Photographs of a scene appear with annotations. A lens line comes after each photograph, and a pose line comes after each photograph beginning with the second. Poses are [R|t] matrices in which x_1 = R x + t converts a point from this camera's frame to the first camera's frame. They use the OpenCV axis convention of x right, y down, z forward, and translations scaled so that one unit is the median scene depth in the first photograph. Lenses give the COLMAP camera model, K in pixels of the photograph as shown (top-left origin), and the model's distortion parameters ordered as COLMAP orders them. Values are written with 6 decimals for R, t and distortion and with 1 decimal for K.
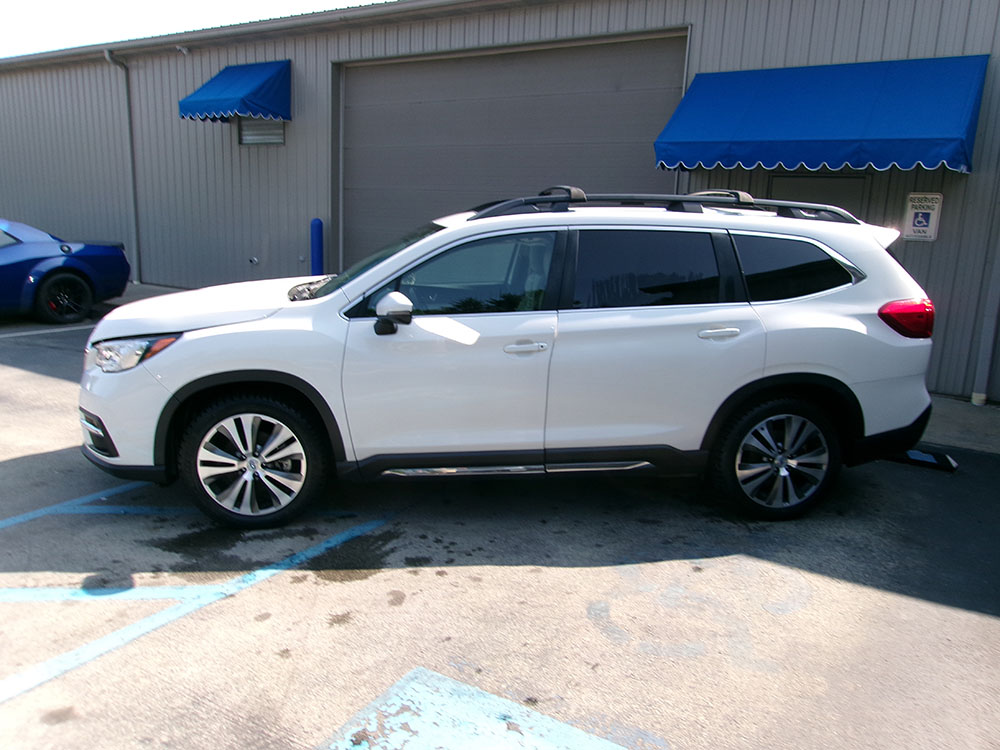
lens RADIAL K [[794.6, 0, 500.0], [0, 794.6, 375.0], [0, 0, 1]] dist [-0.035674, 0.037029]
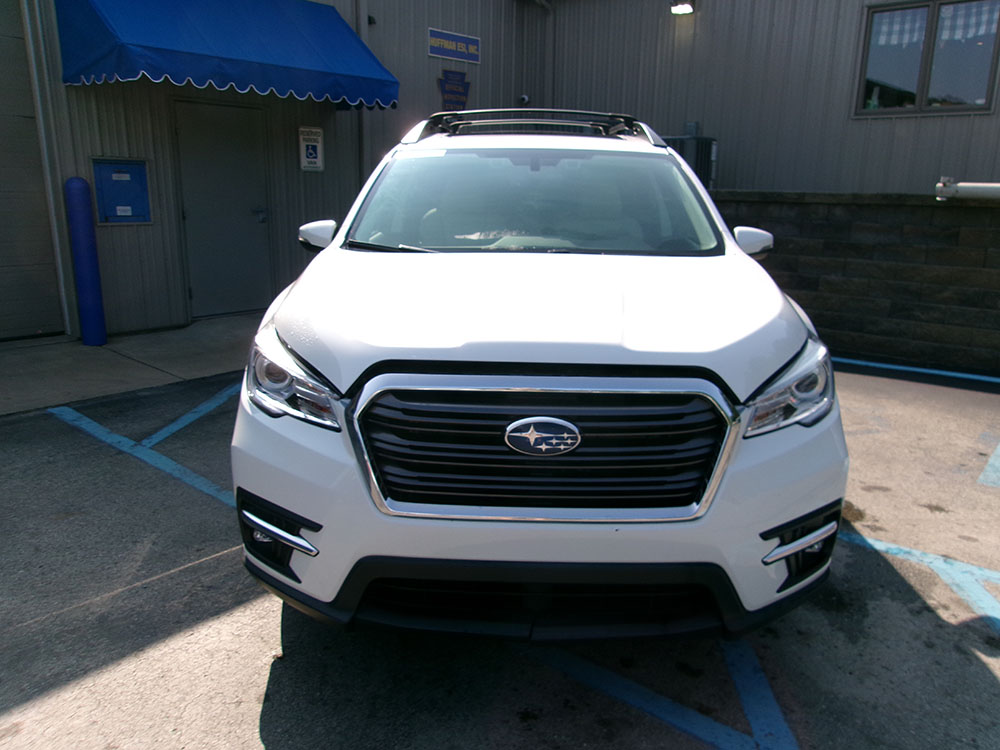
lens RADIAL K [[794.6, 0, 500.0], [0, 794.6, 375.0], [0, 0, 1]] dist [-0.035674, 0.037029]
pose [[0.110330, -0.263114, 0.958435, -1.144416], [0.195710, 0.951194, 0.238597, -0.225686], [-0.974436, 0.161250, 0.156440, 1.244991]]
